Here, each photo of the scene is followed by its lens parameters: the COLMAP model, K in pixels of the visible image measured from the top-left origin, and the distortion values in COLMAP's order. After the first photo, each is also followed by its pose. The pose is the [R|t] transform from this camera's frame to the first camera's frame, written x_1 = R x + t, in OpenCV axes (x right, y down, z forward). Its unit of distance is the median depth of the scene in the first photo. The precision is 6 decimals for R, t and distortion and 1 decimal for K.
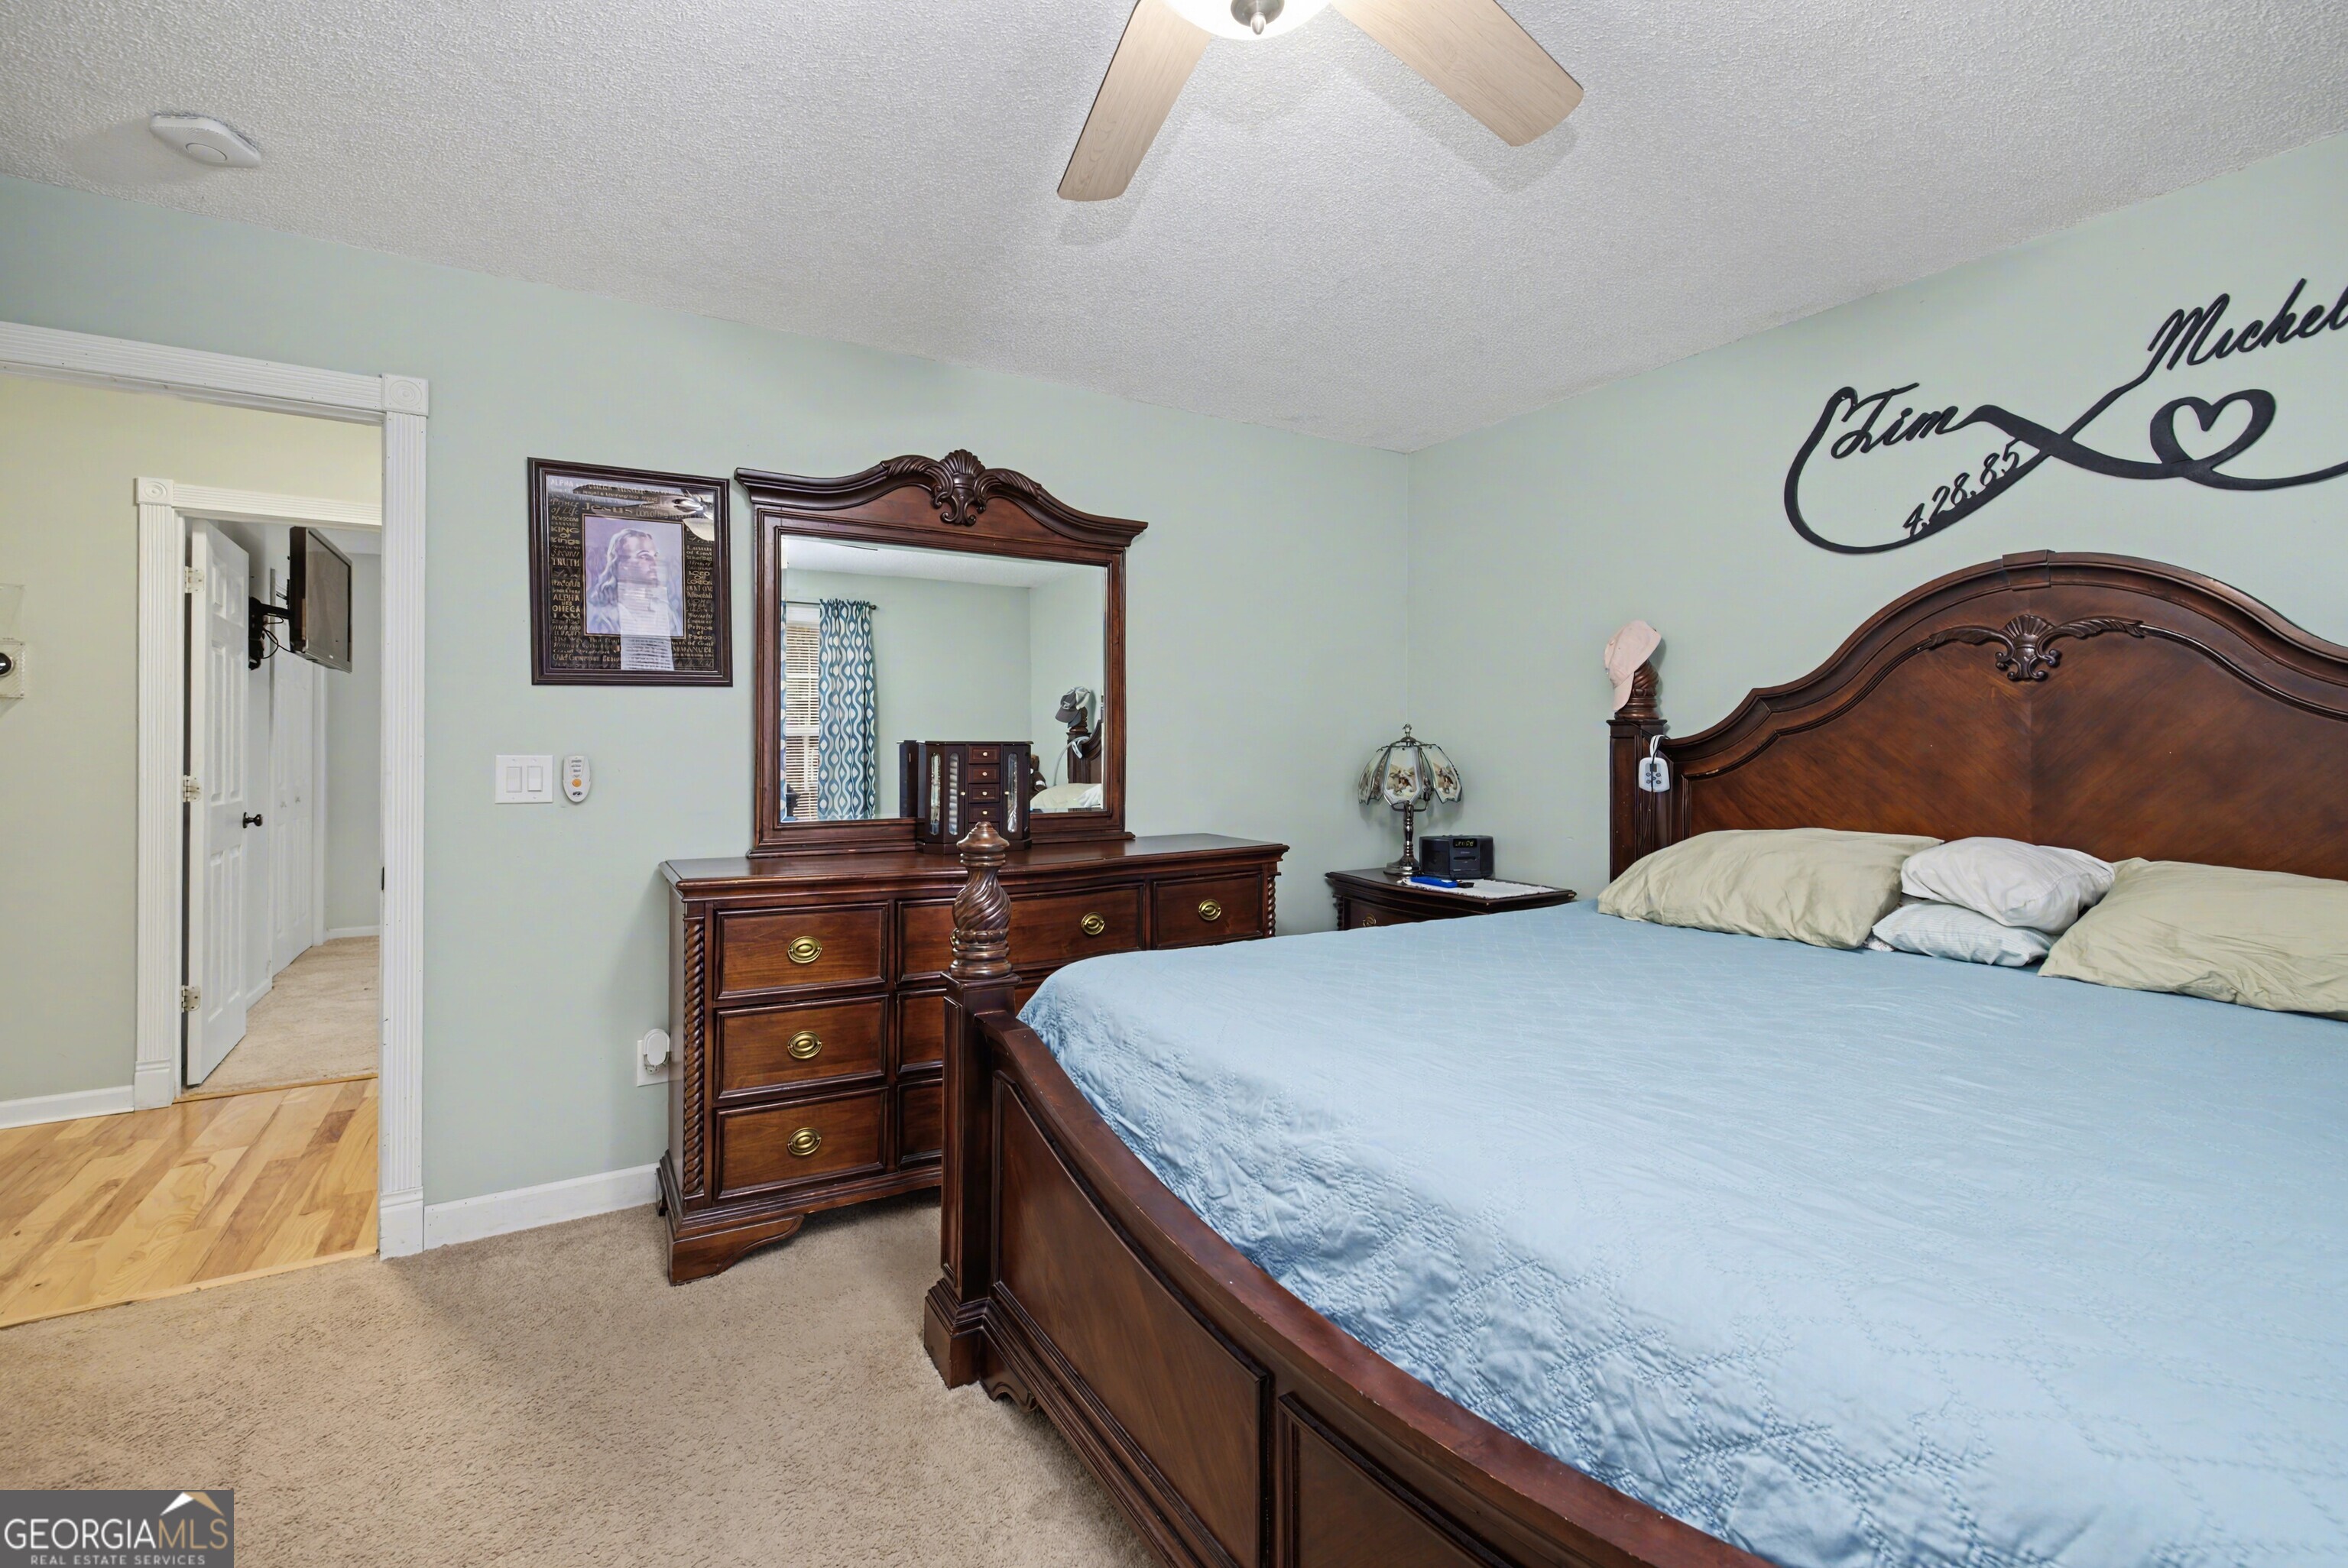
lens RADIAL K [[1023.9, 0, 1177.7], [0, 1023.9, 761.7], [0, 0, 1]] dist [0.012845, -0.000646]
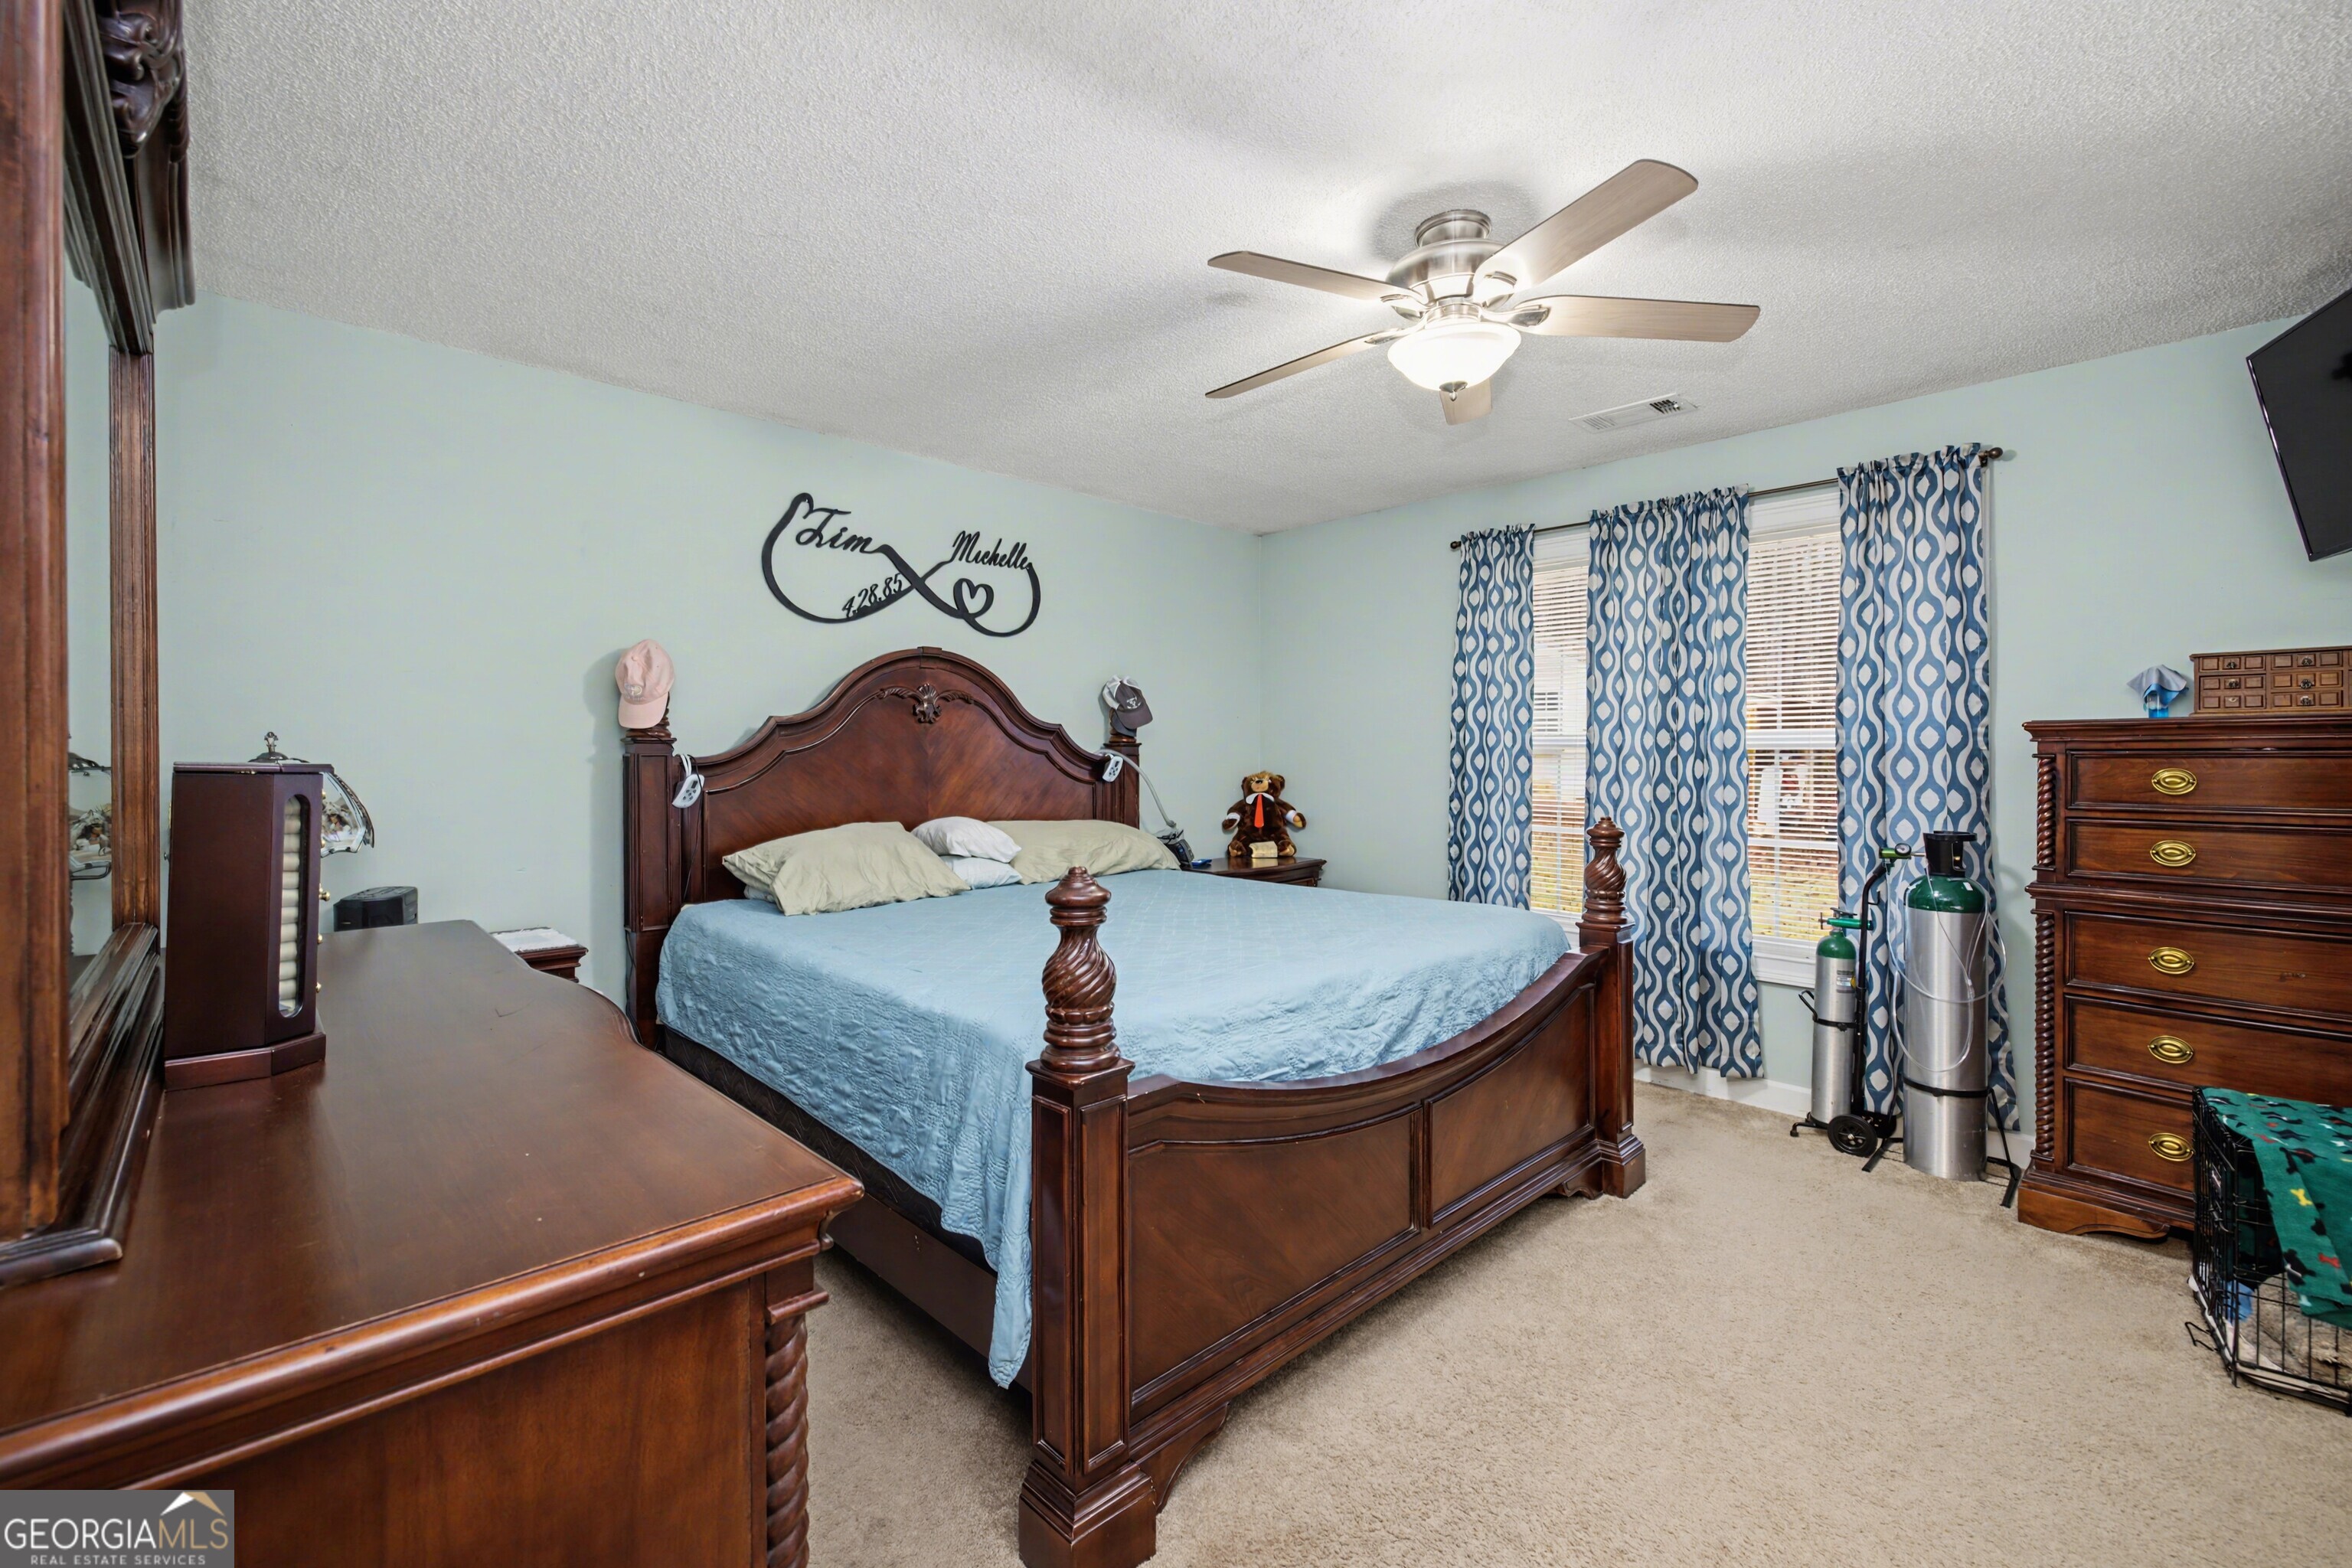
lens RADIAL K [[1025.8, 0, 1178.2], [0, 1025.8, 767.8], [0, 0, 1]] dist [0.012845, -0.000646]
pose [[-0.228068, -0.012935, 0.973559, -0.852167], [0.016573, 0.999715, 0.017165, -0.028878], [-0.973504, 0.020050, -0.227789, 0.956716]]
